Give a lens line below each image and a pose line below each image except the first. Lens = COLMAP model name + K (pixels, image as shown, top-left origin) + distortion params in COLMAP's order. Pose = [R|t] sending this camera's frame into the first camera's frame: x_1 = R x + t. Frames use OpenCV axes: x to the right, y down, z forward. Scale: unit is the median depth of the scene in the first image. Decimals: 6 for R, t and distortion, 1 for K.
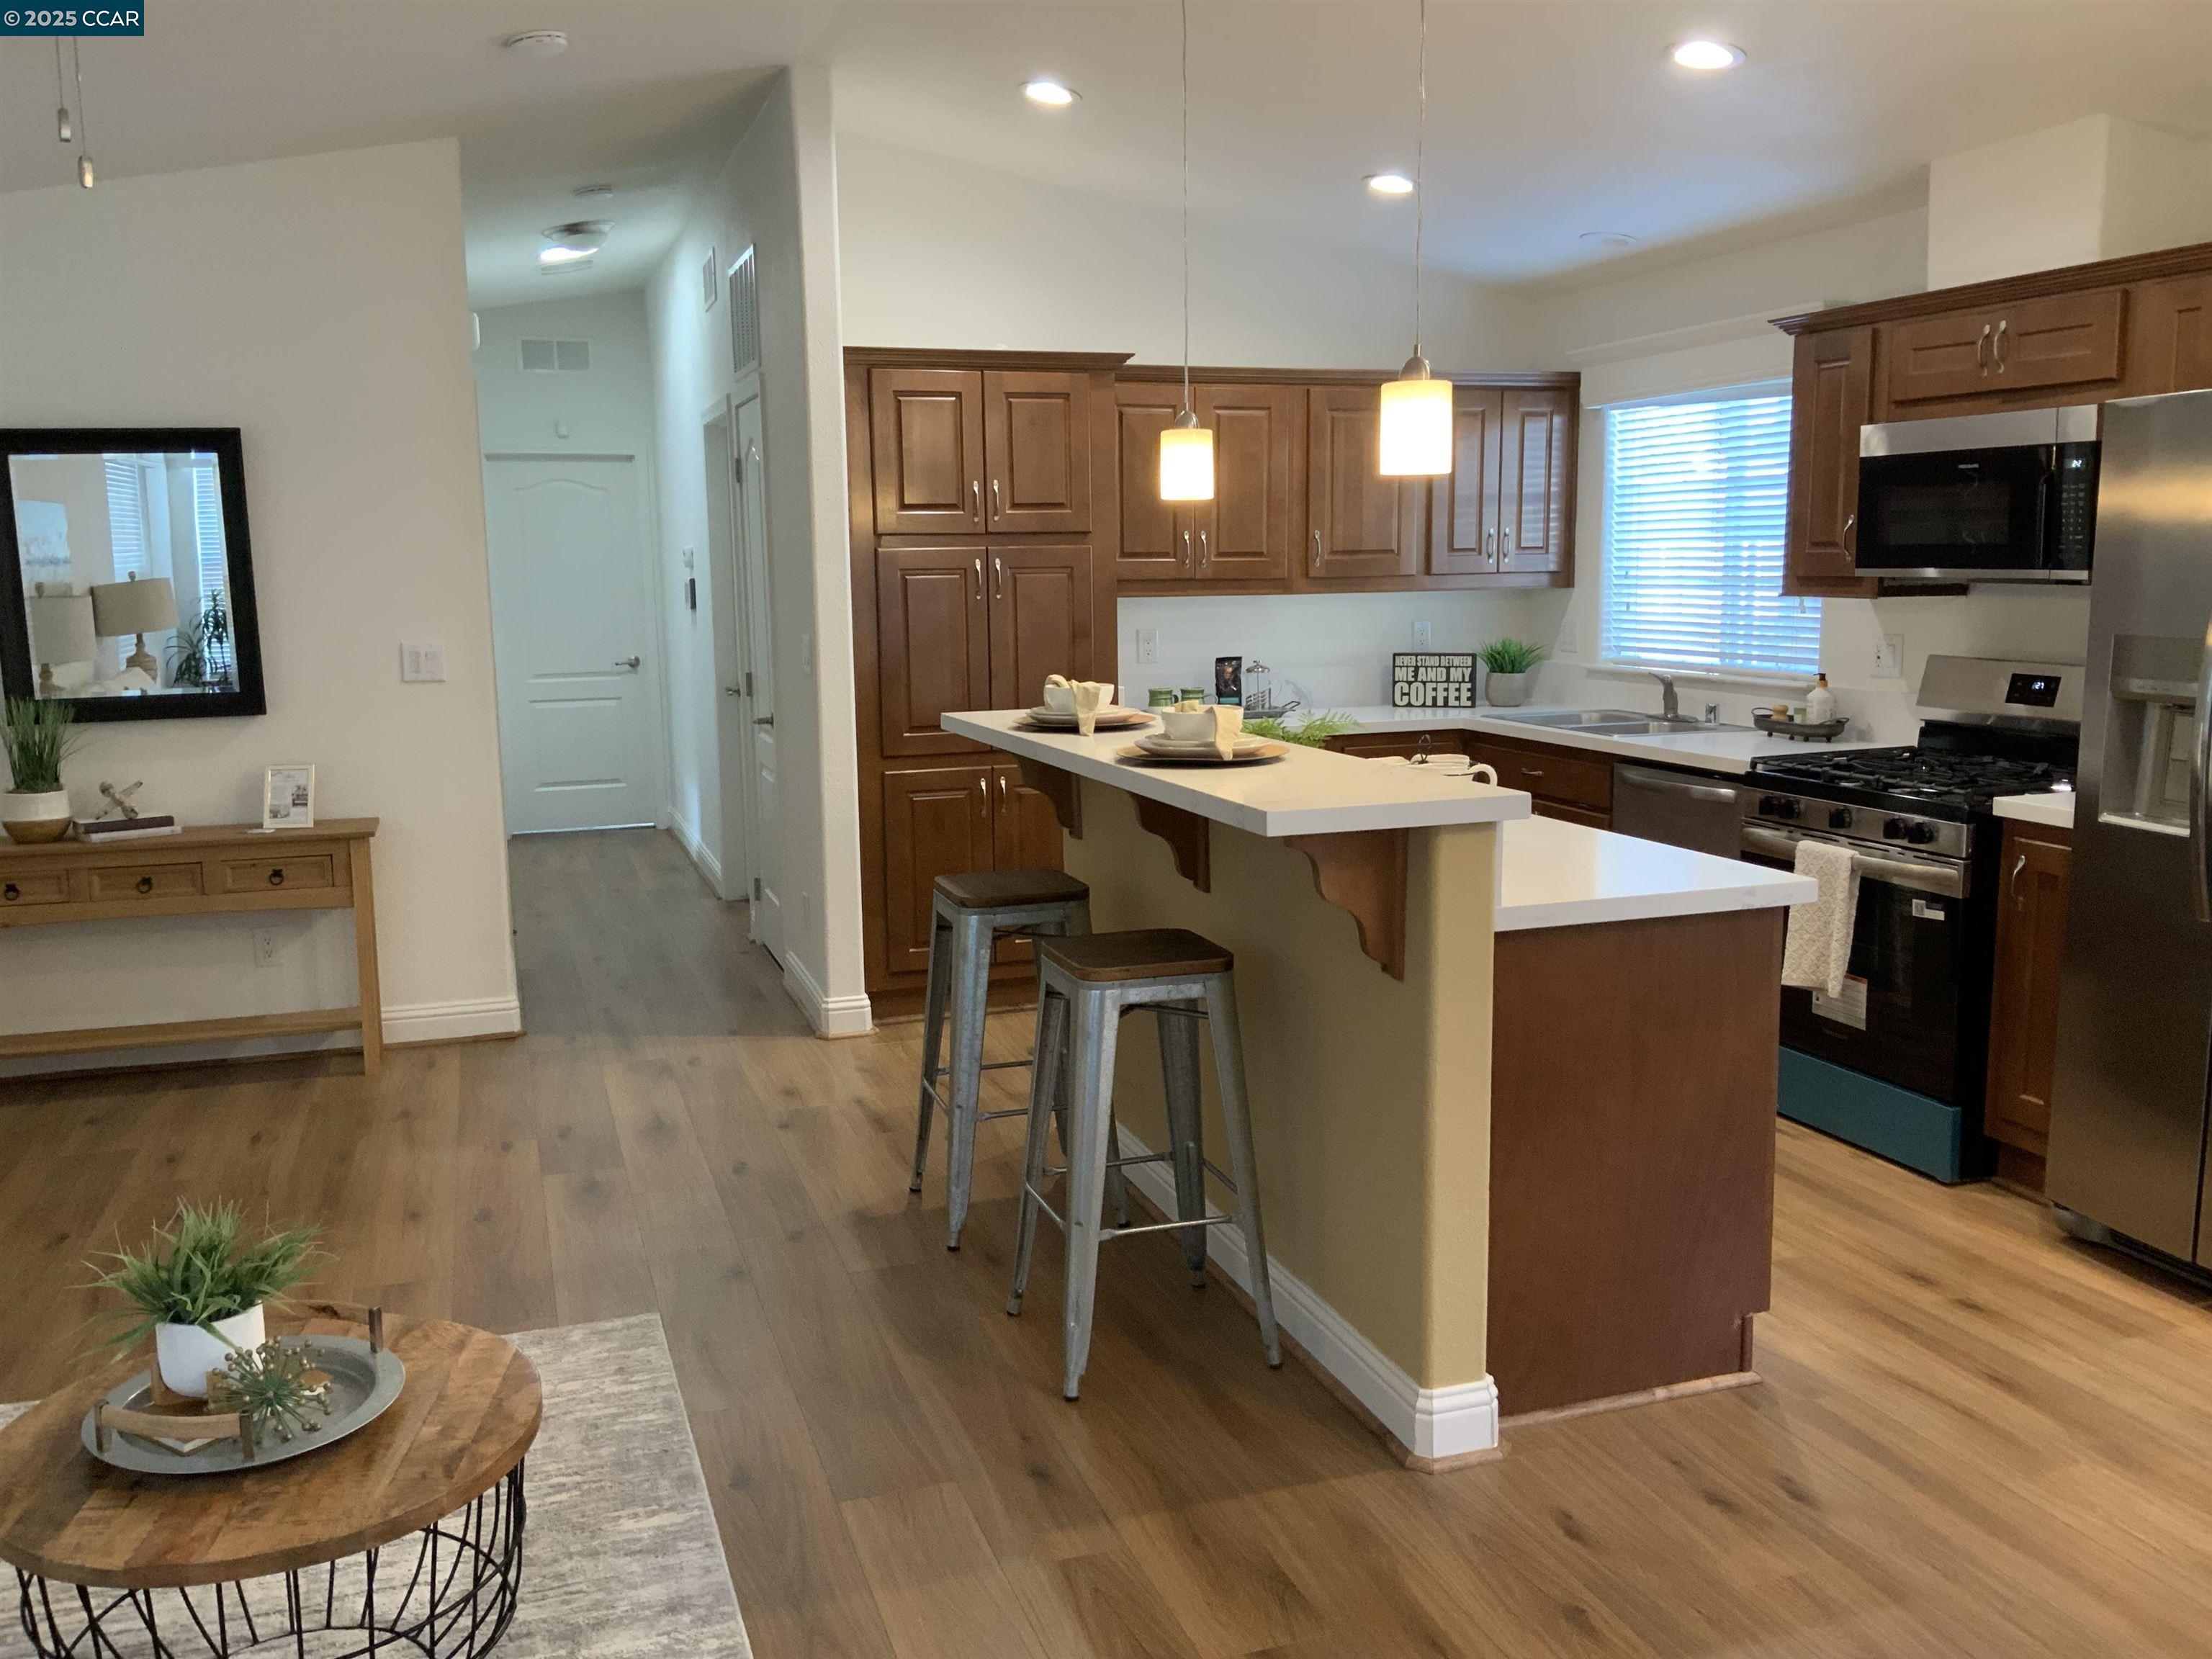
lens RADIAL K [[1819.7, 0, 1102.2], [0, 1819.7, 821.7], [0, 0, 1]] dist [0.116150, -0.237932]
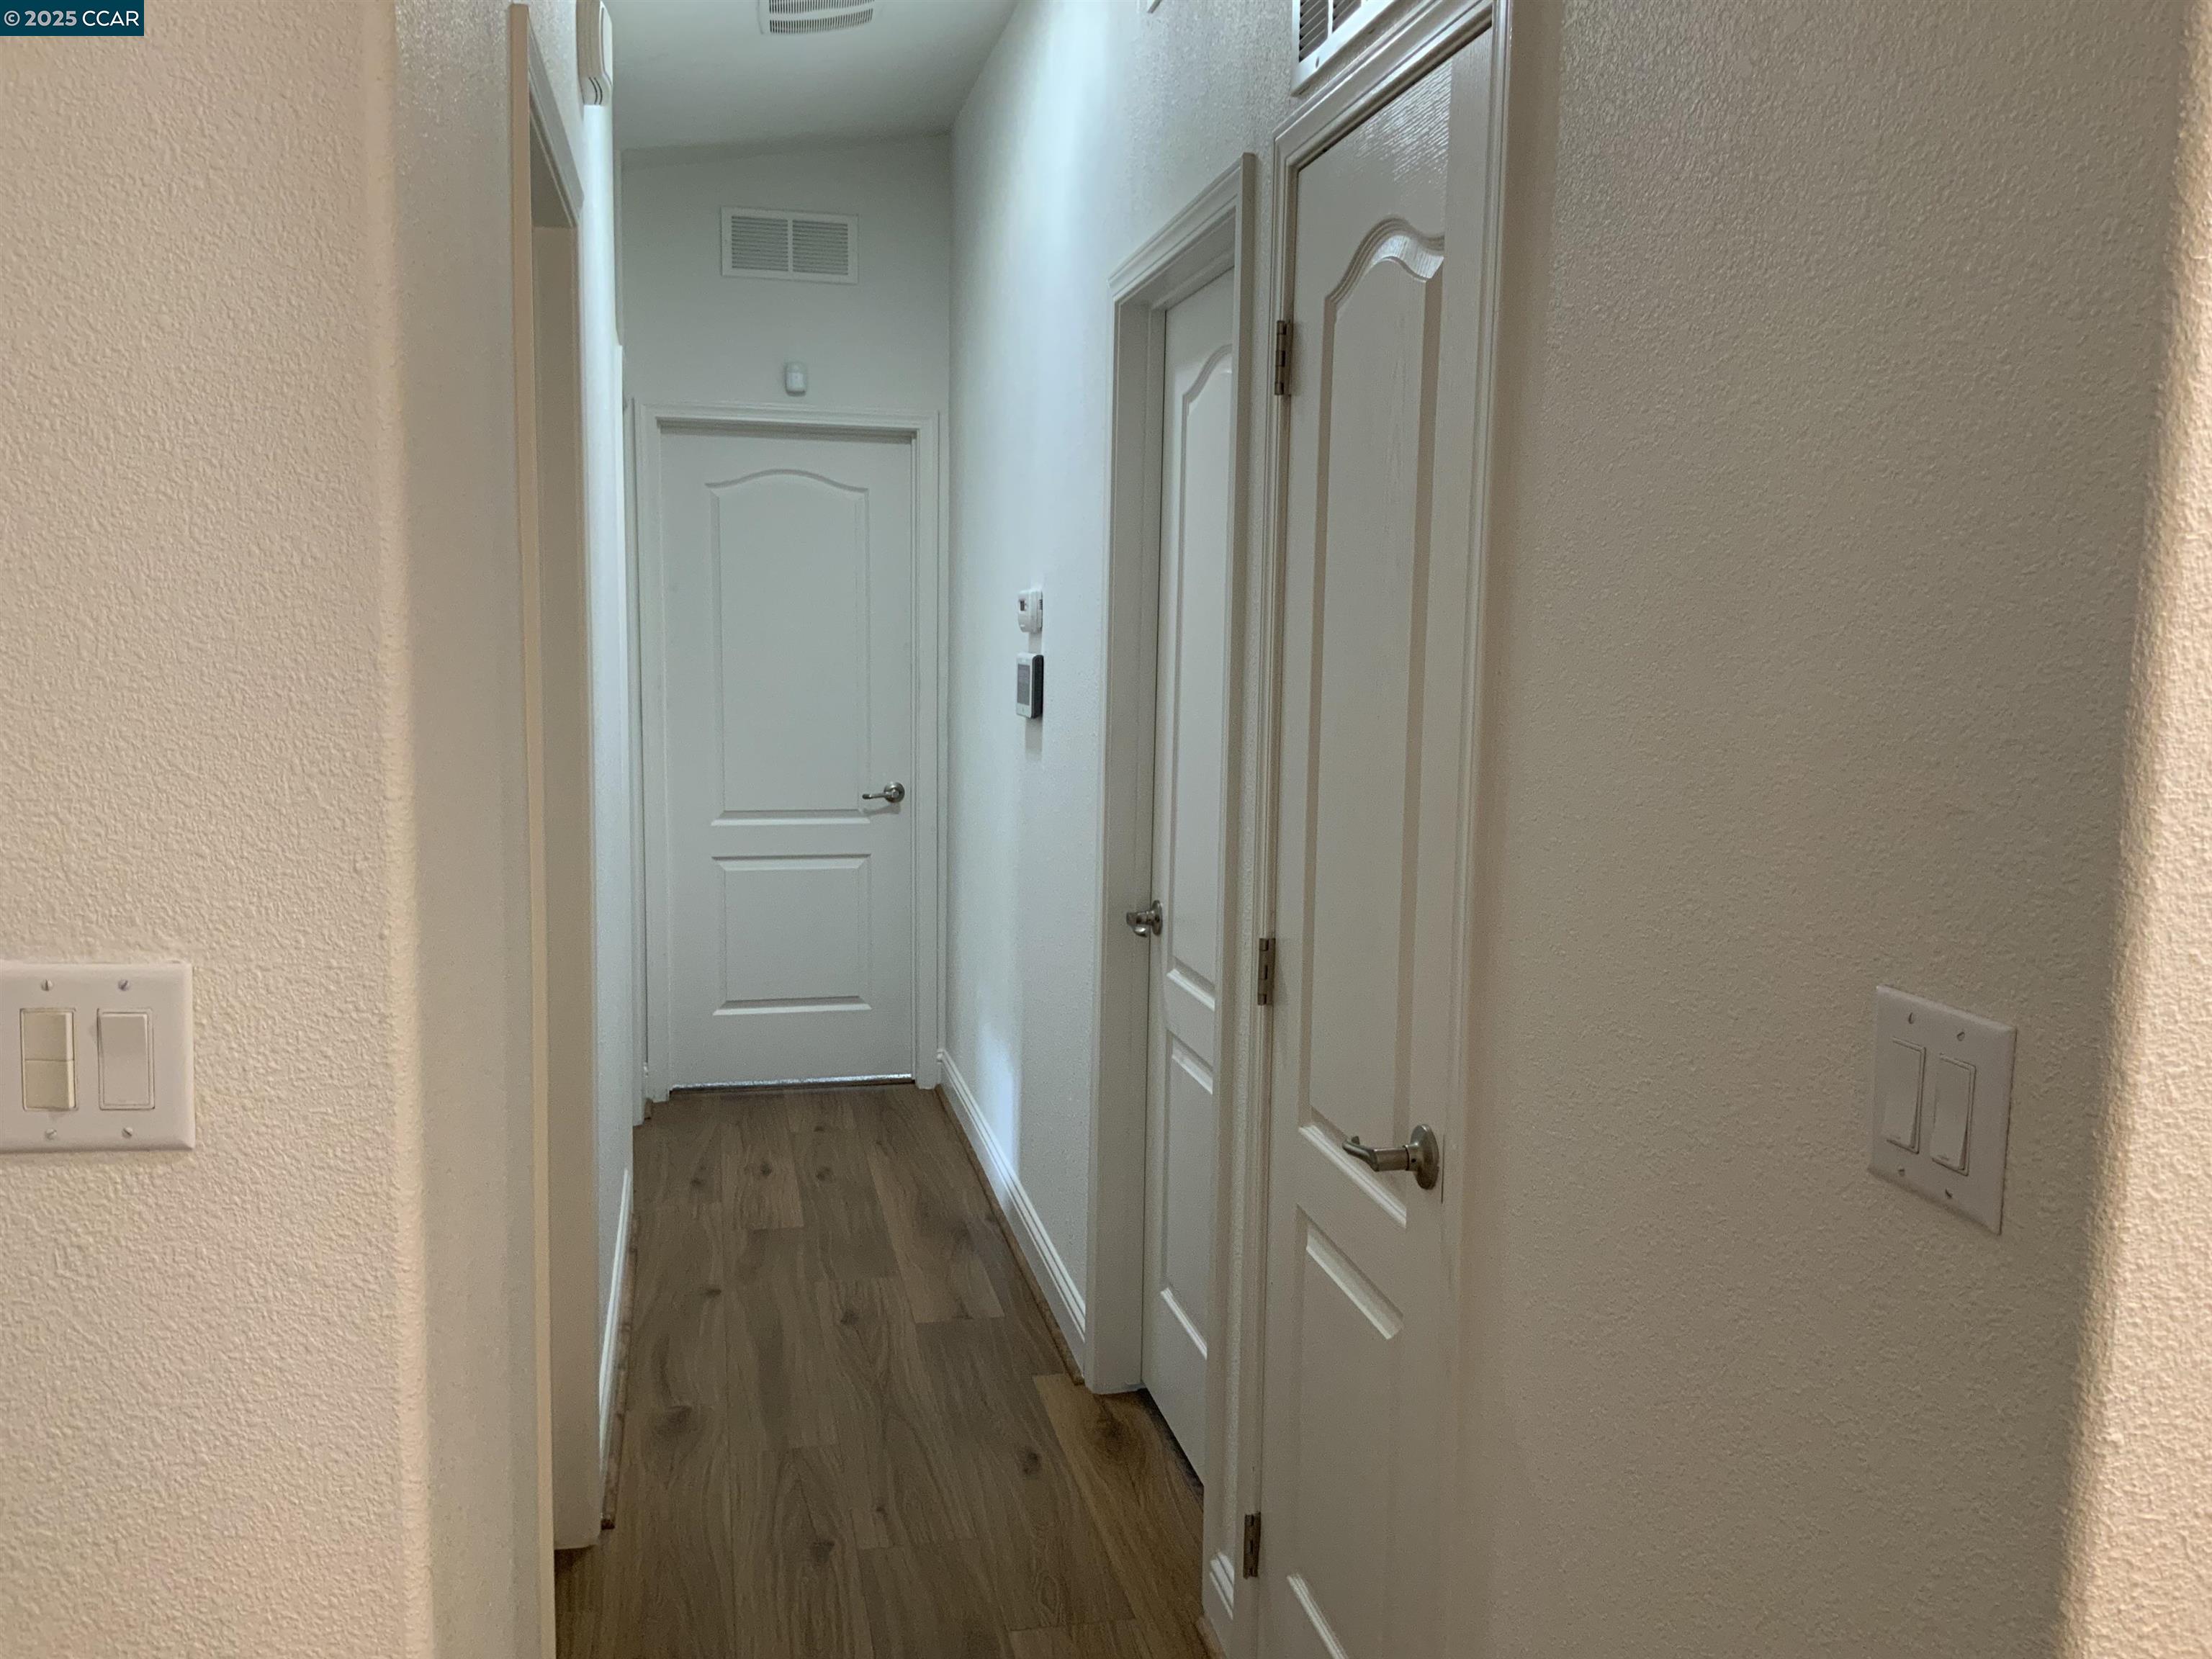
lens RADIAL K [[1819.7, 0, 1102.2], [0, 1819.7, 821.7], [0, 0, 1]] dist [0.116150, -0.237932]
pose [[0.992923, 0.041912, -0.111115, -0.146637], [-0.045931, 0.998371, -0.033857, -0.071094], [0.109515, 0.038722, 0.993231, 0.508982]]
